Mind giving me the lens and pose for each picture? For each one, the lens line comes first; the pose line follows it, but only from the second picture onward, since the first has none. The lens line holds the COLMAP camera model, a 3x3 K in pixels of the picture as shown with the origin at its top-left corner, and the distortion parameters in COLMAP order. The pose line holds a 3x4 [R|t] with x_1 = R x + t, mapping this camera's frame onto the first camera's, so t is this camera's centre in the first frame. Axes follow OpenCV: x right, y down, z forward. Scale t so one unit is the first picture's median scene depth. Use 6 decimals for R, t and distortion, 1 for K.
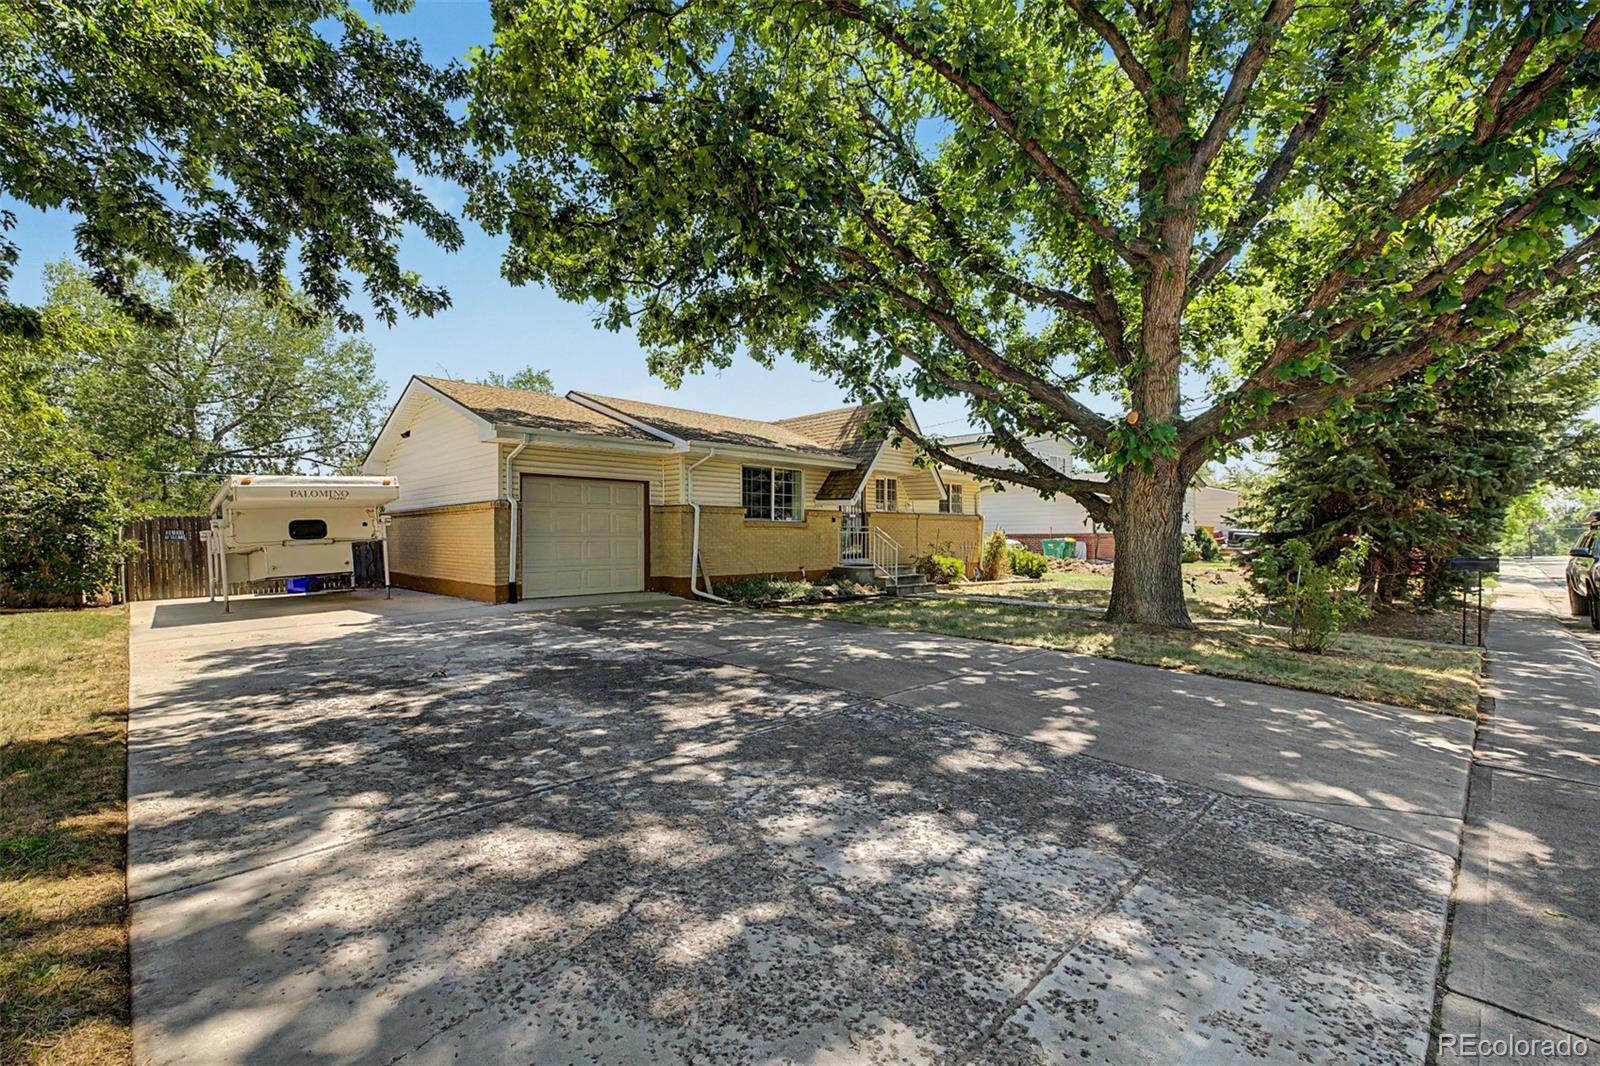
lens RADIAL K [[680.4, 0, 802.6], [0, 680.4, 534.7], [0, 0, 1]] dist [0.012302, -0.004369]
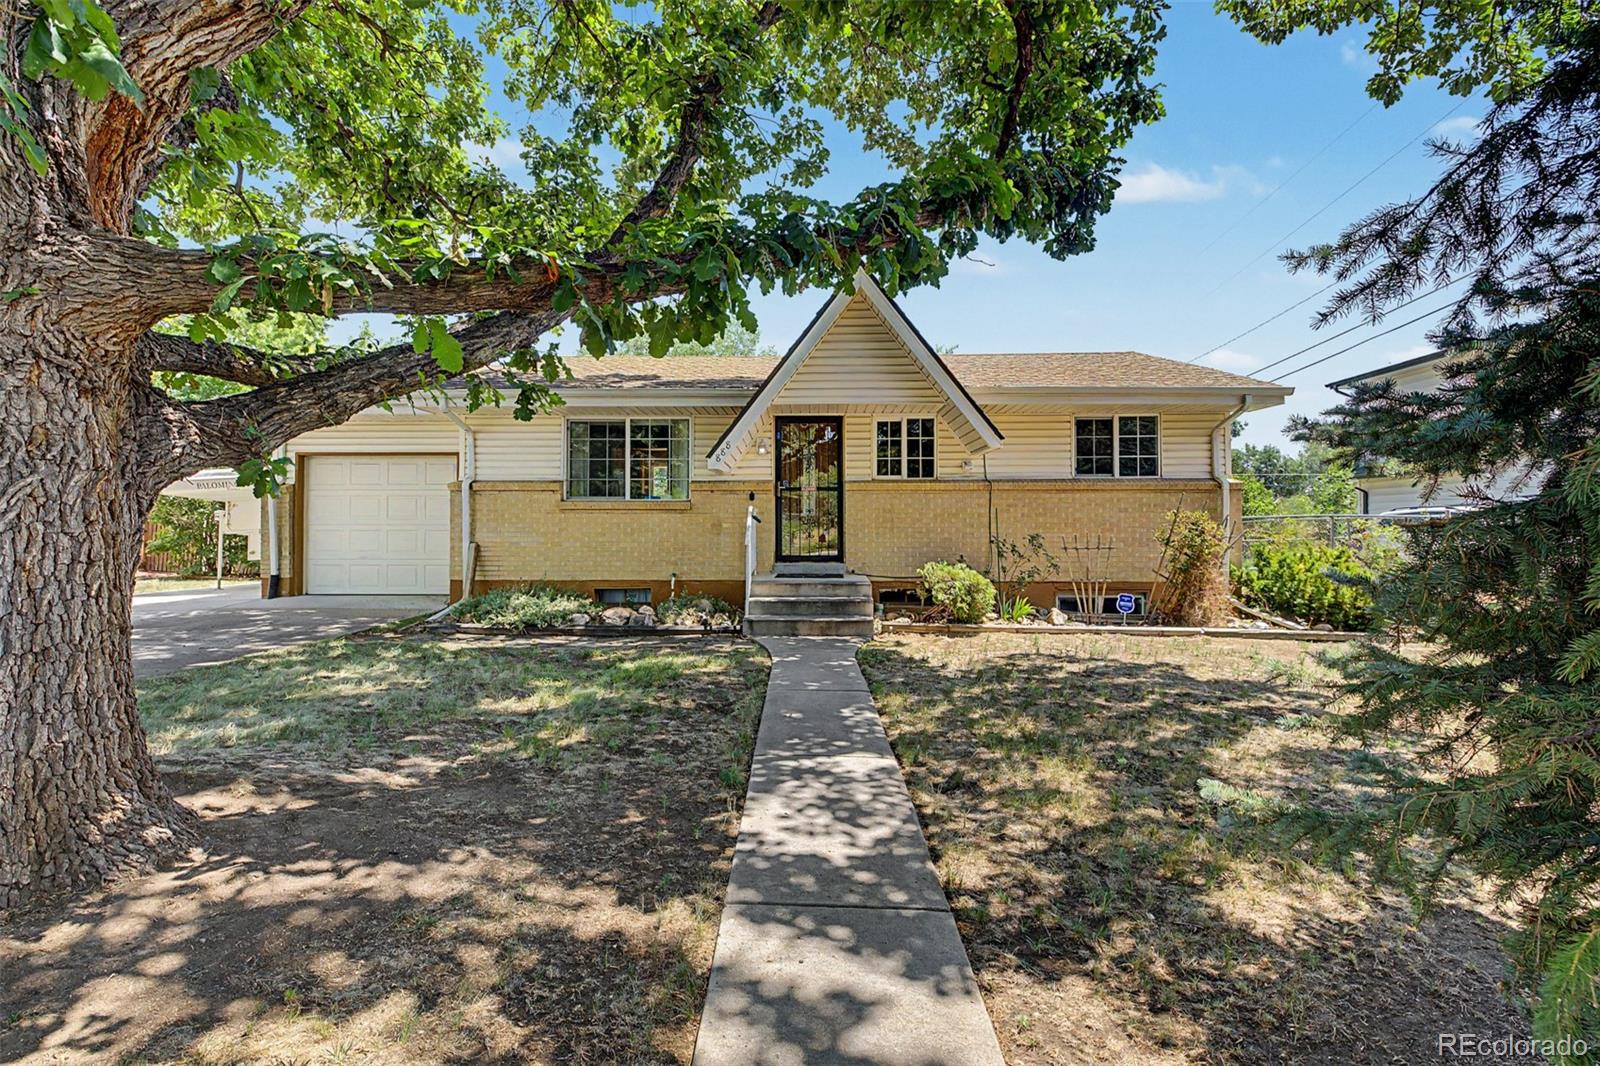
lens RADIAL K [[687.4, 0, 802.2], [0, 687.4, 515.6], [0, 0, 1]] dist [0.000894, 0.000134]
pose [[0.689712, 0.008241, -0.724037, 0.527126], [-0.001306, 0.999948, 0.010137, -0.012711], [0.724082, -0.006046, 0.689687, 0.646037]]
